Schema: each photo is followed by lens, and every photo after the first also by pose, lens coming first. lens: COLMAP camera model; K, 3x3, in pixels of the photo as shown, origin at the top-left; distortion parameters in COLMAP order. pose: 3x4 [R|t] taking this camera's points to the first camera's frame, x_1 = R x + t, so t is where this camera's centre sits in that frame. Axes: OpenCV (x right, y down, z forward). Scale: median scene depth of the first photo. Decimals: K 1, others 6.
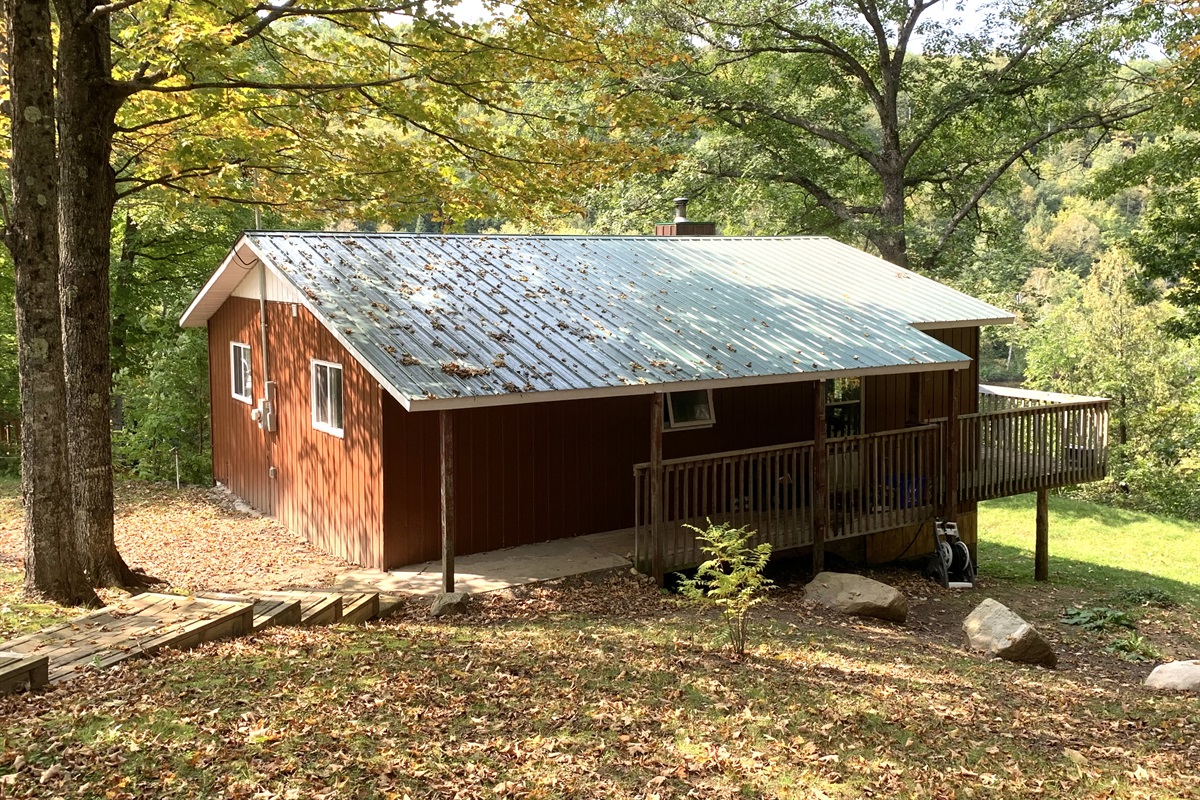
lens RADIAL K [[1084.3, 0, 600.1], [0, 1084.3, 353.9], [0, 0, 1]] dist [-0.001757, -0.003079]
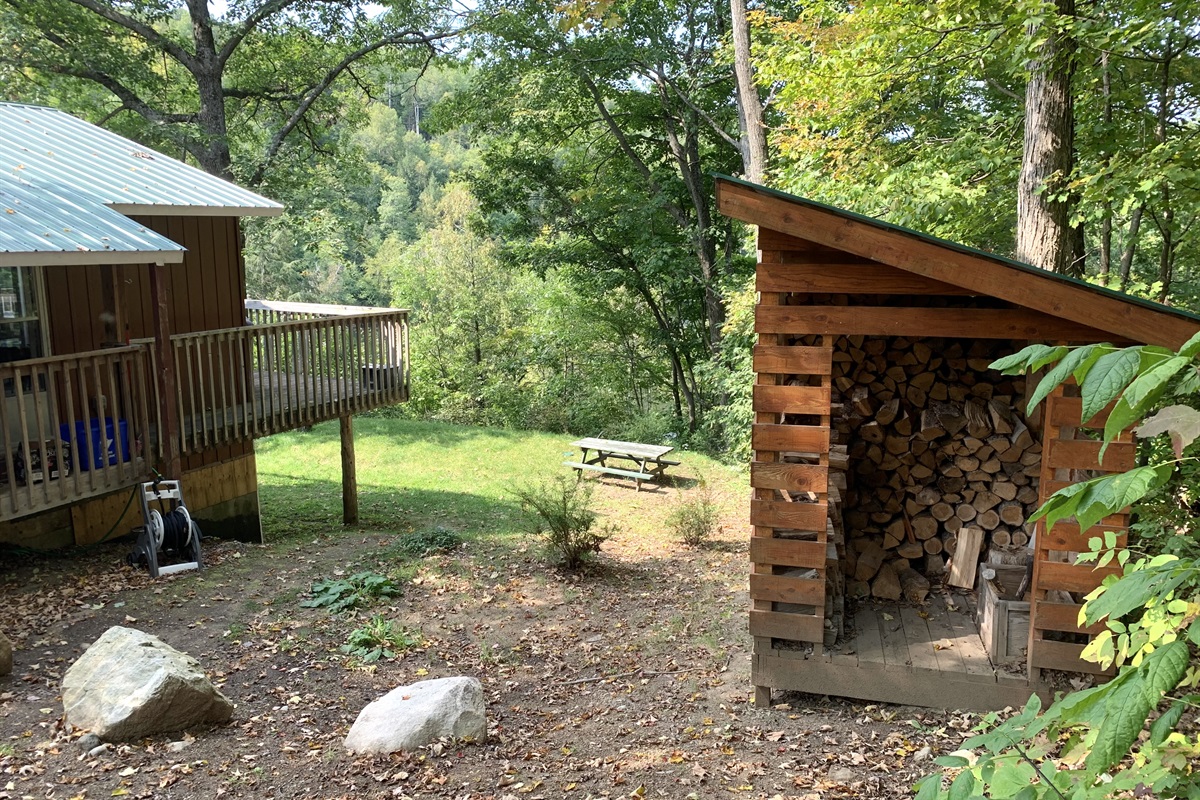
lens RADIAL K [[904.0, 0, 600.0], [0, 904.0, 400.0], [0, 0, 1]] dist [0.000021, 0.000220]
pose [[0.847737, -0.082558, 0.523952, 0.203430], [0.026457, 0.993165, 0.113683, 0.033954], [-0.529756, -0.082511, 0.844127, 0.280222]]
